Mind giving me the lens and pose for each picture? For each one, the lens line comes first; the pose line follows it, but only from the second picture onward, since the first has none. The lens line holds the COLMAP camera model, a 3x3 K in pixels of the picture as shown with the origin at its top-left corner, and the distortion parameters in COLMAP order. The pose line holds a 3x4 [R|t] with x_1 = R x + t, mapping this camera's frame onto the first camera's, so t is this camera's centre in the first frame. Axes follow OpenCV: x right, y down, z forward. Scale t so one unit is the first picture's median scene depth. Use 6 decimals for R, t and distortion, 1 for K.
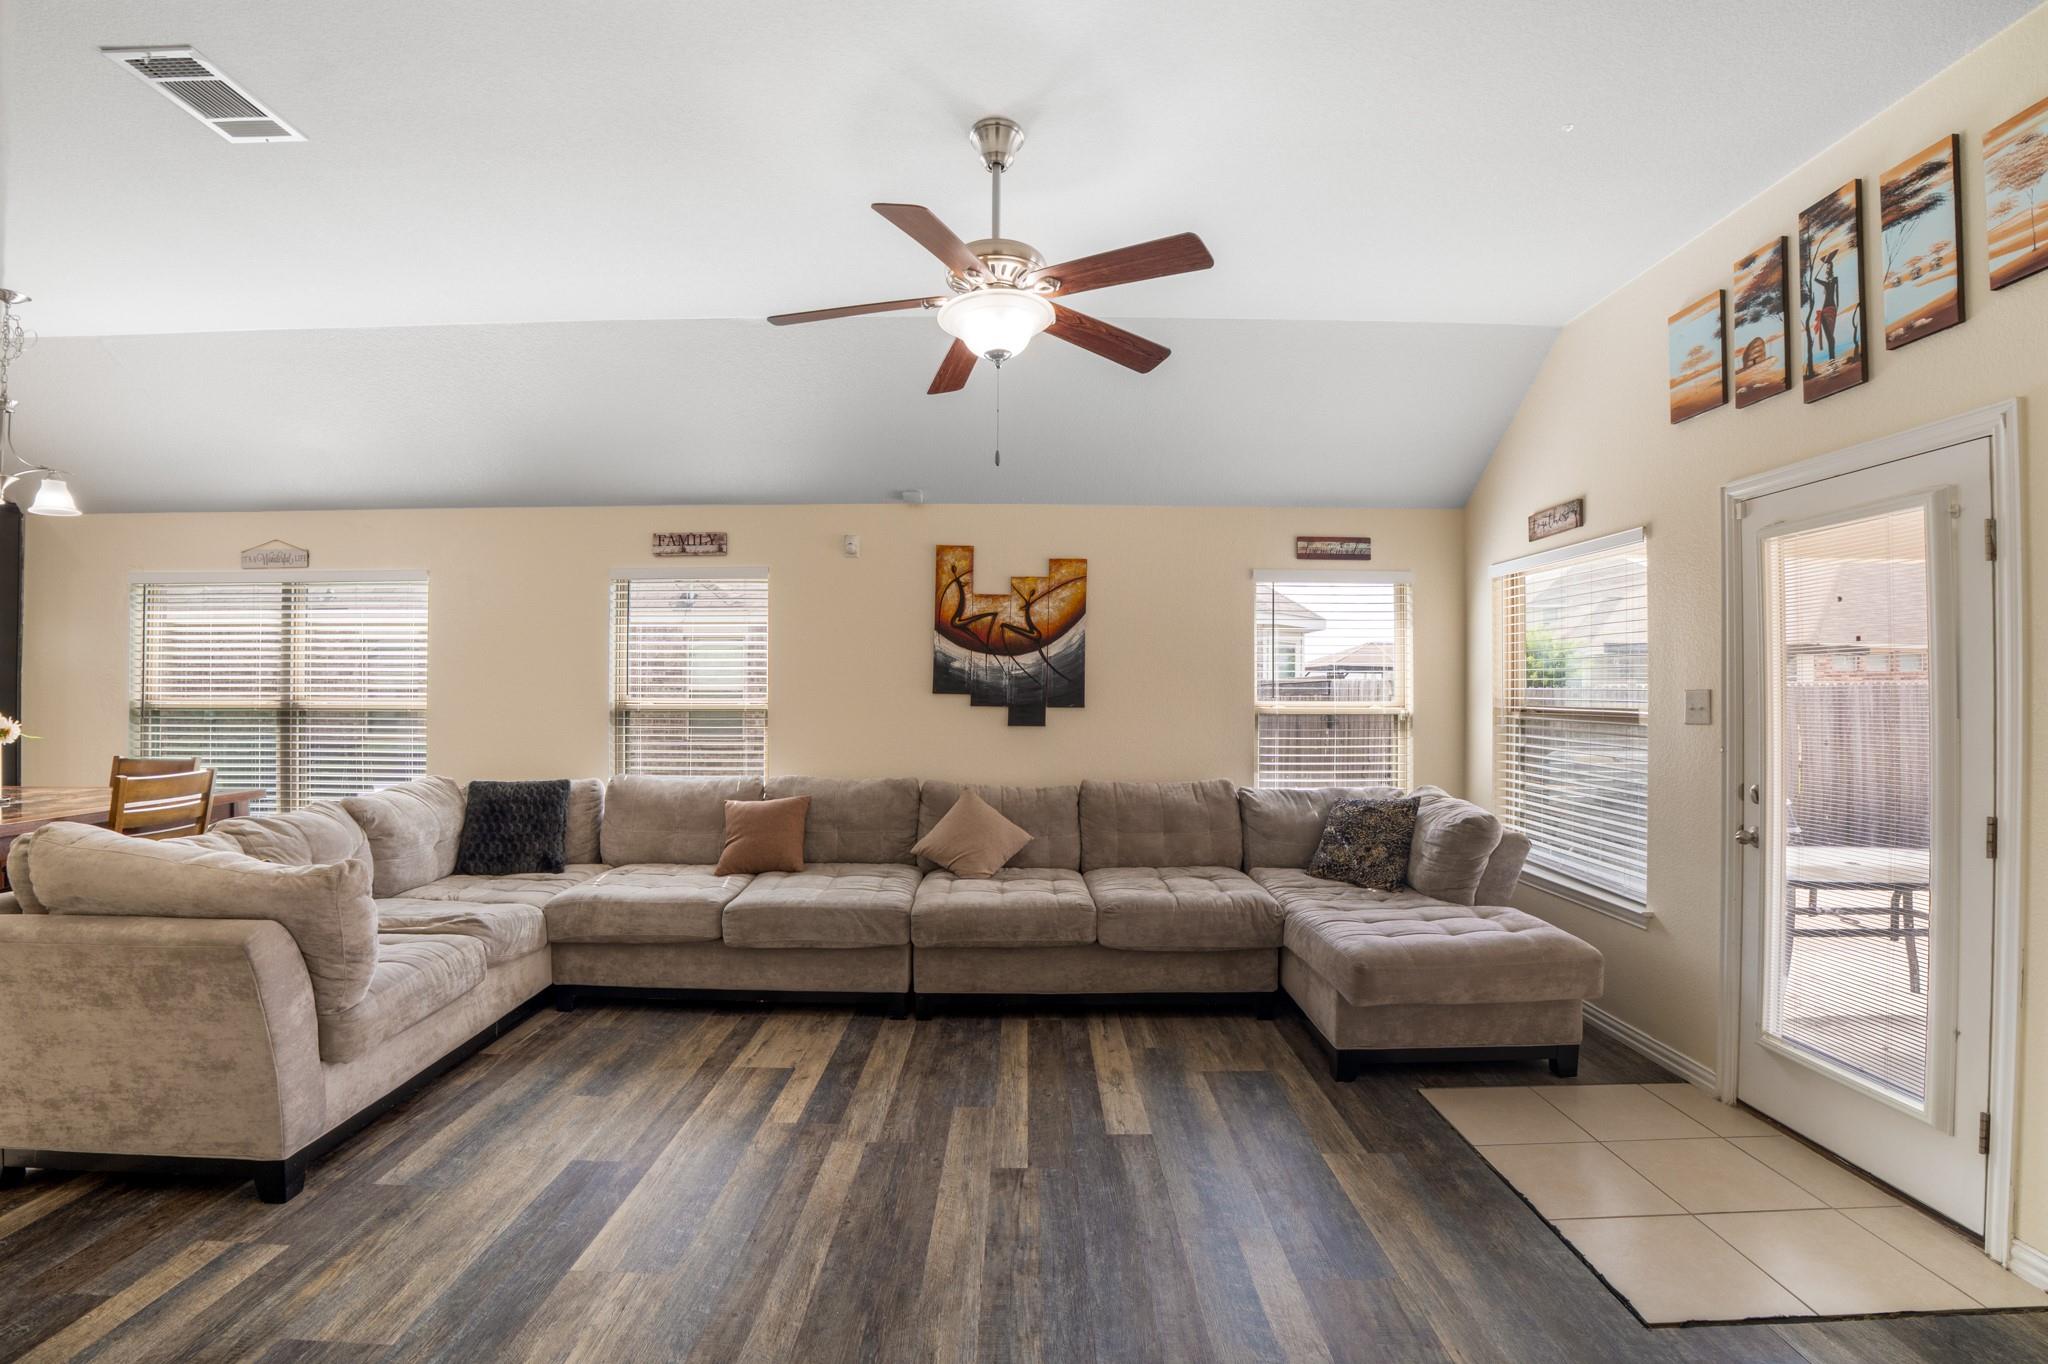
lens RADIAL K [[908.5, 0, 1024.0], [0, 908.5, 682.0], [0, 0, 1]] dist [-0.037185, 0.000122]
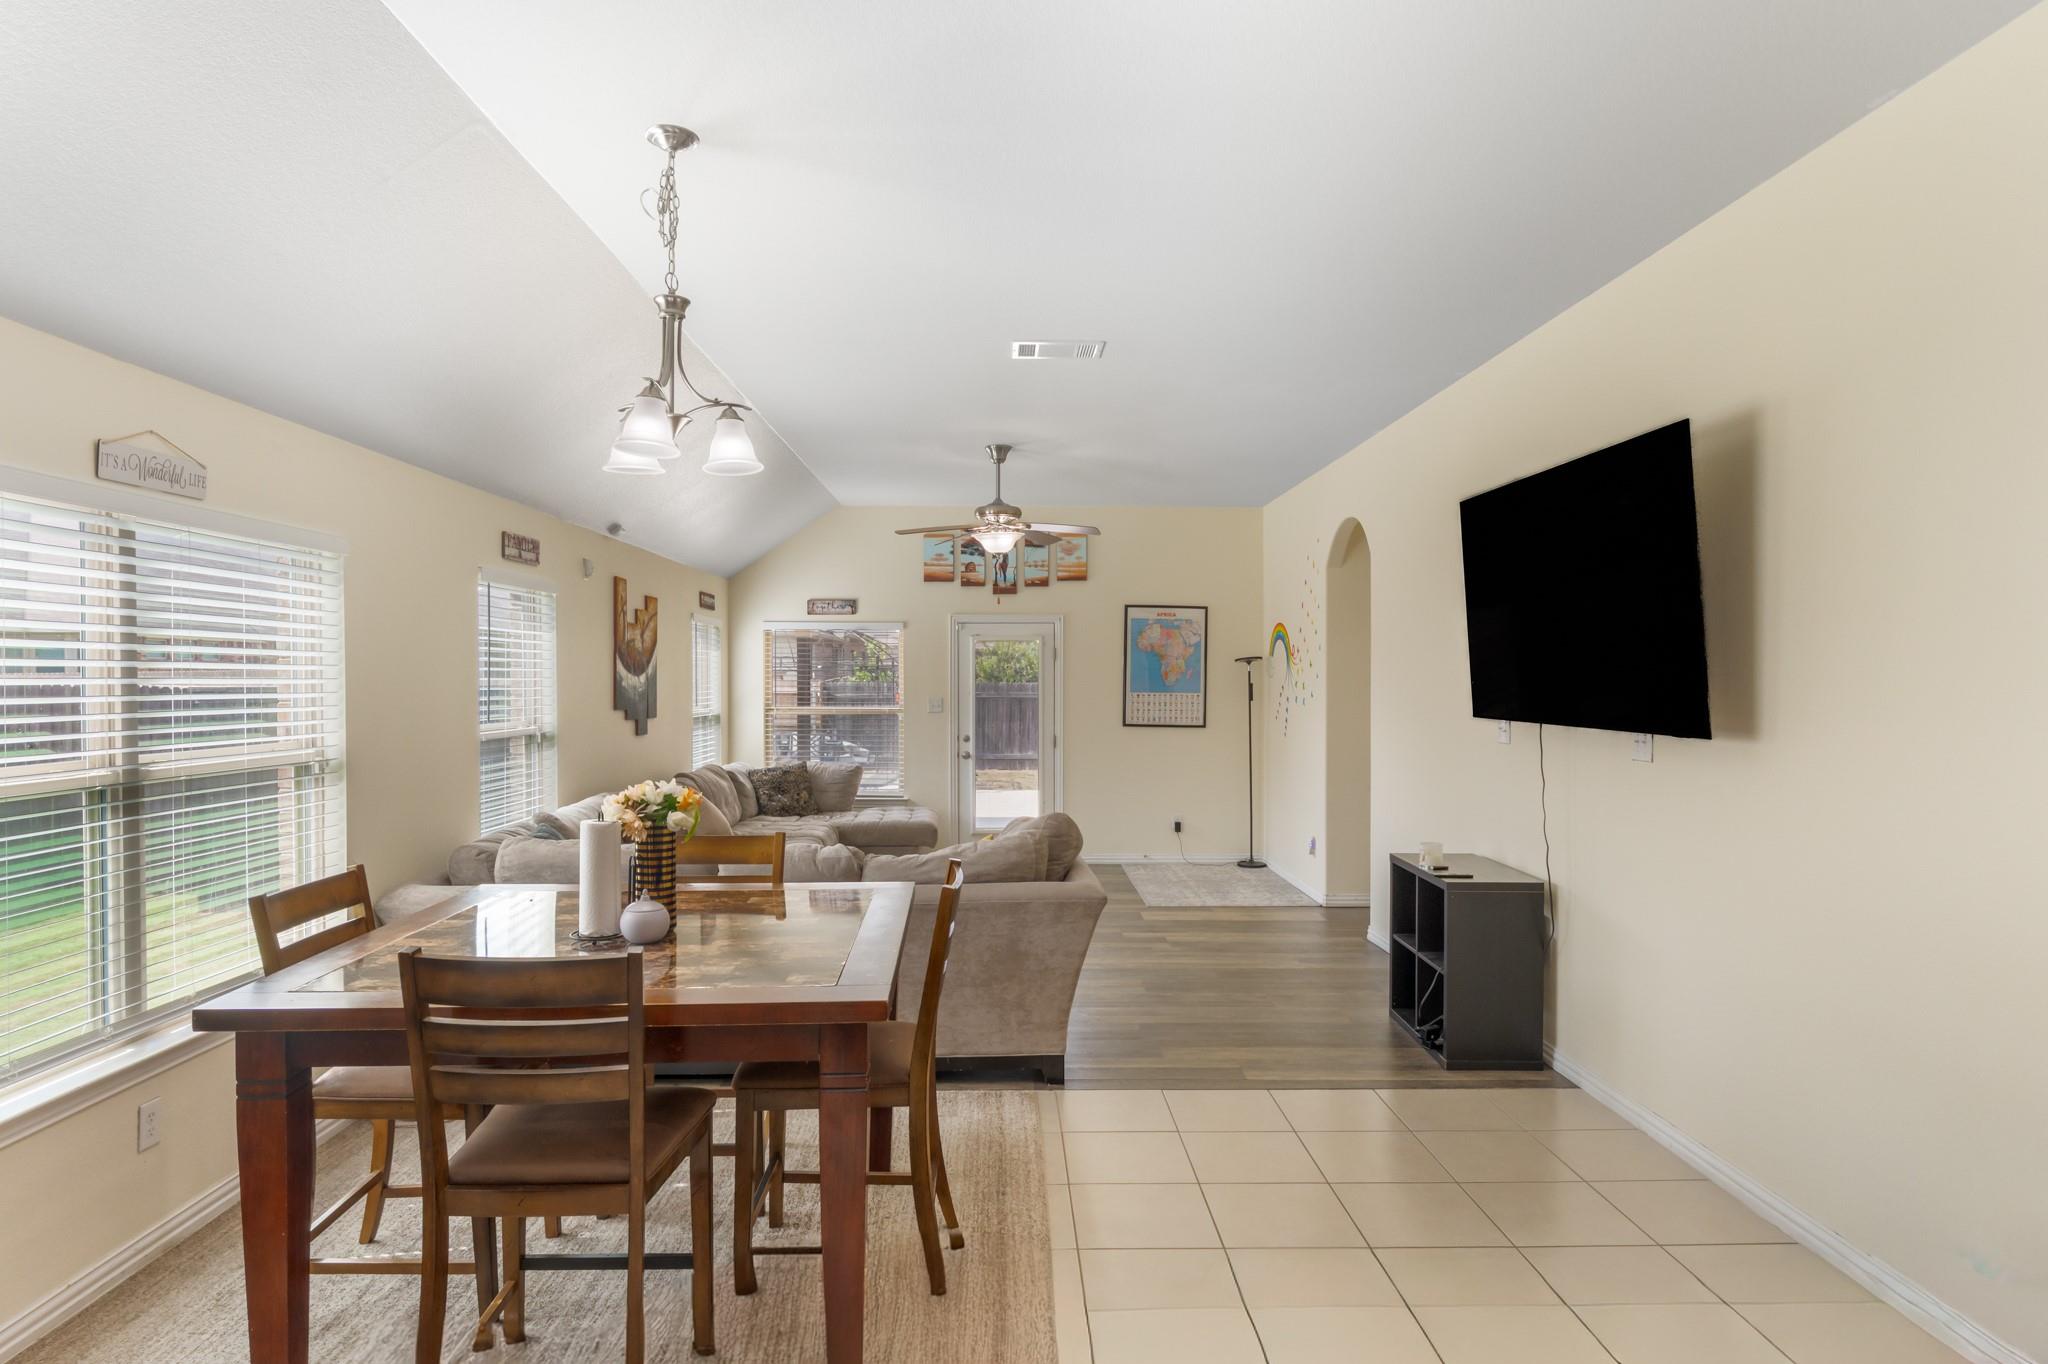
lens RADIAL K [[1190.6, 0, 1017.5], [0, 1190.6, 688.5], [0, 0, 1]] dist [0.000421, -0.000490]
pose [[-0.037283, -0.011398, 0.999240, -2.579442], [-0.001446, 0.999935, 0.011352, -0.049562], [-0.999304, -0.001022, -0.037297, 0.935514]]
